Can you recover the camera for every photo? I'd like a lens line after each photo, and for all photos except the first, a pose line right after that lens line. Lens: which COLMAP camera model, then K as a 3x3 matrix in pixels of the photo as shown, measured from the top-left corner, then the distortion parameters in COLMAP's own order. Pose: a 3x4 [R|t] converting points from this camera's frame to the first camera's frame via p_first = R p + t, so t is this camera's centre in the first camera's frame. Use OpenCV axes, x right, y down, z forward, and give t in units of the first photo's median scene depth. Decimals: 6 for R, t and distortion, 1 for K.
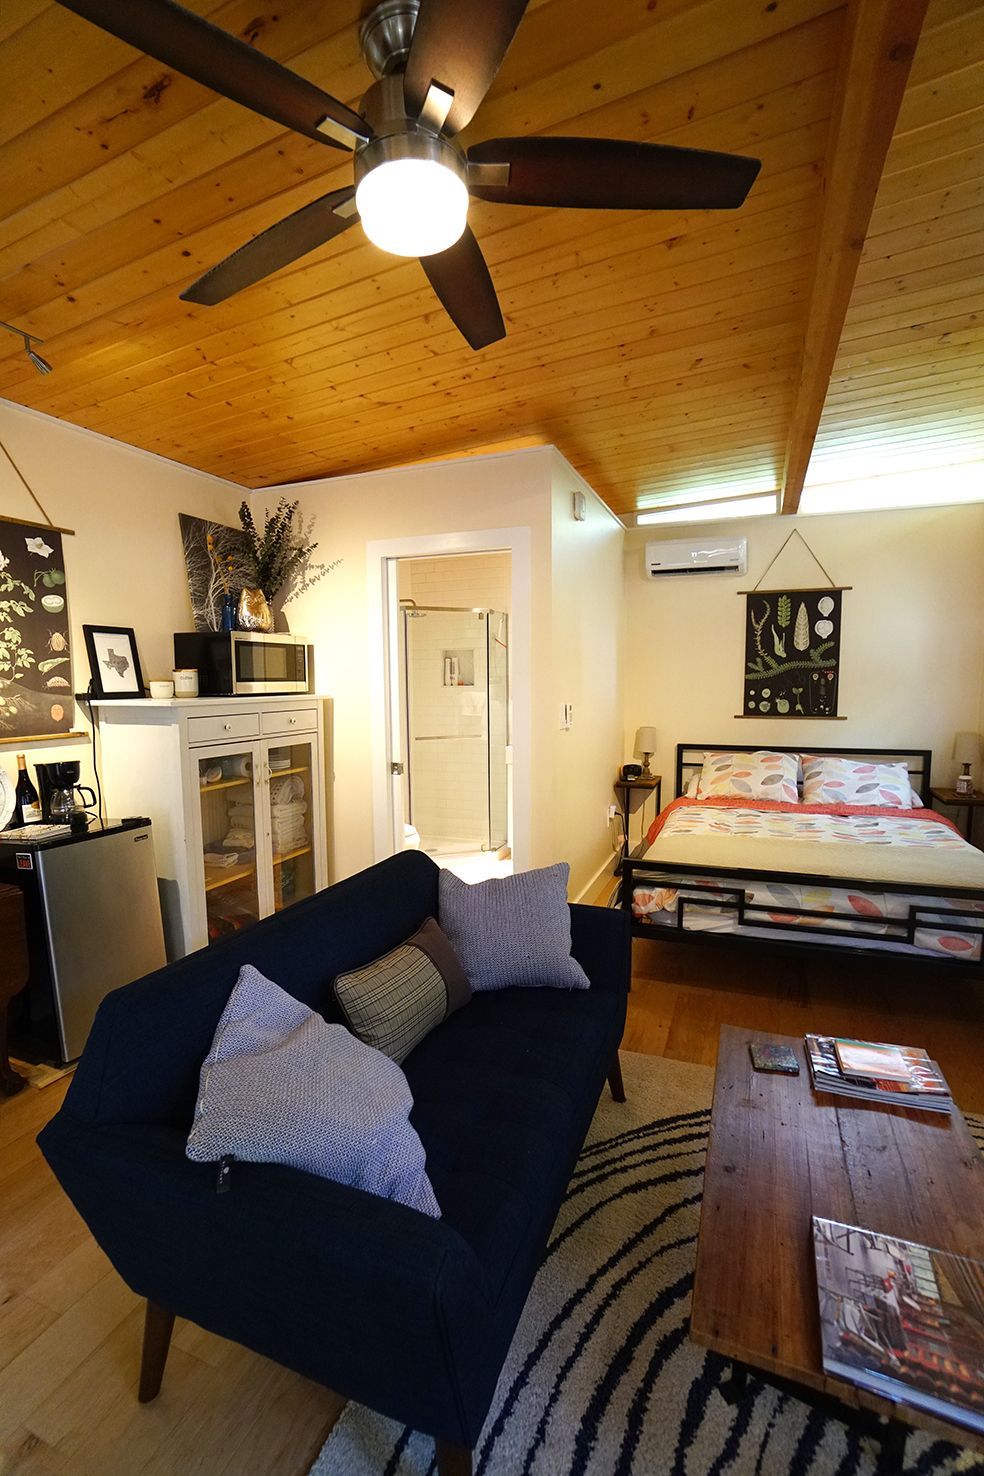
lens RADIAL K [[650.8, 0, 487.2], [0, 650.8, 752.5], [0, 0, 1]] dist [-0.064420, 0.024098]
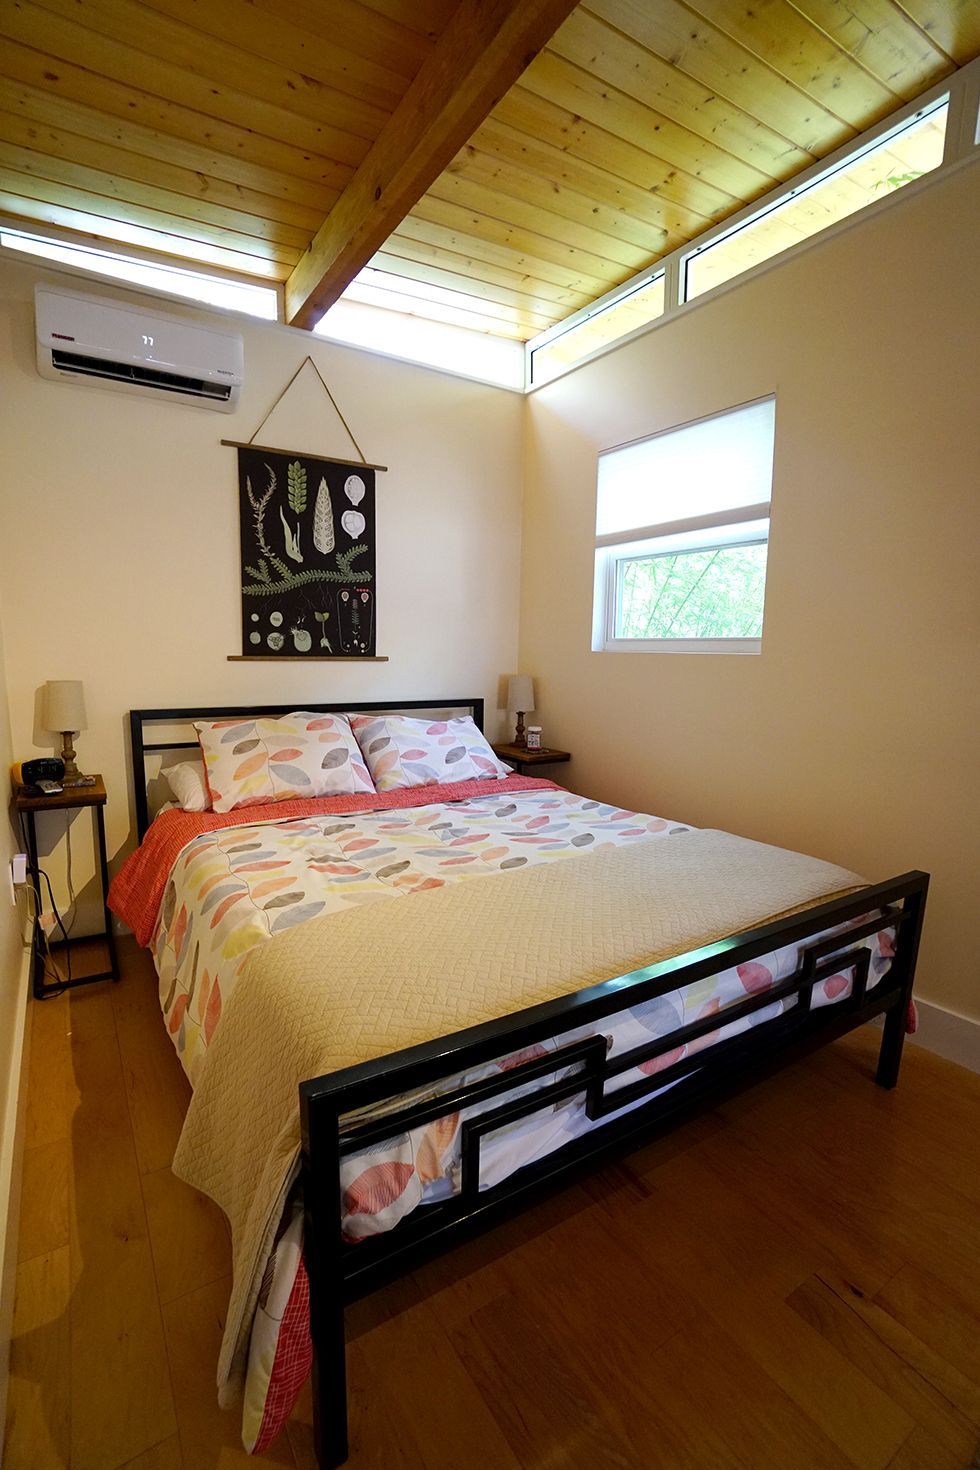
lens RADIAL K [[674.9, 0, 485.9], [0, 674.9, 750.1], [0, 0, 1]] dist [-0.068983, 0.028271]
pose [[0.583245, -0.097234, 0.806456, 0.024051], [0.069516, 0.995142, 0.069709, 0.001546], [-0.809316, 0.015405, 0.587171, 0.476482]]
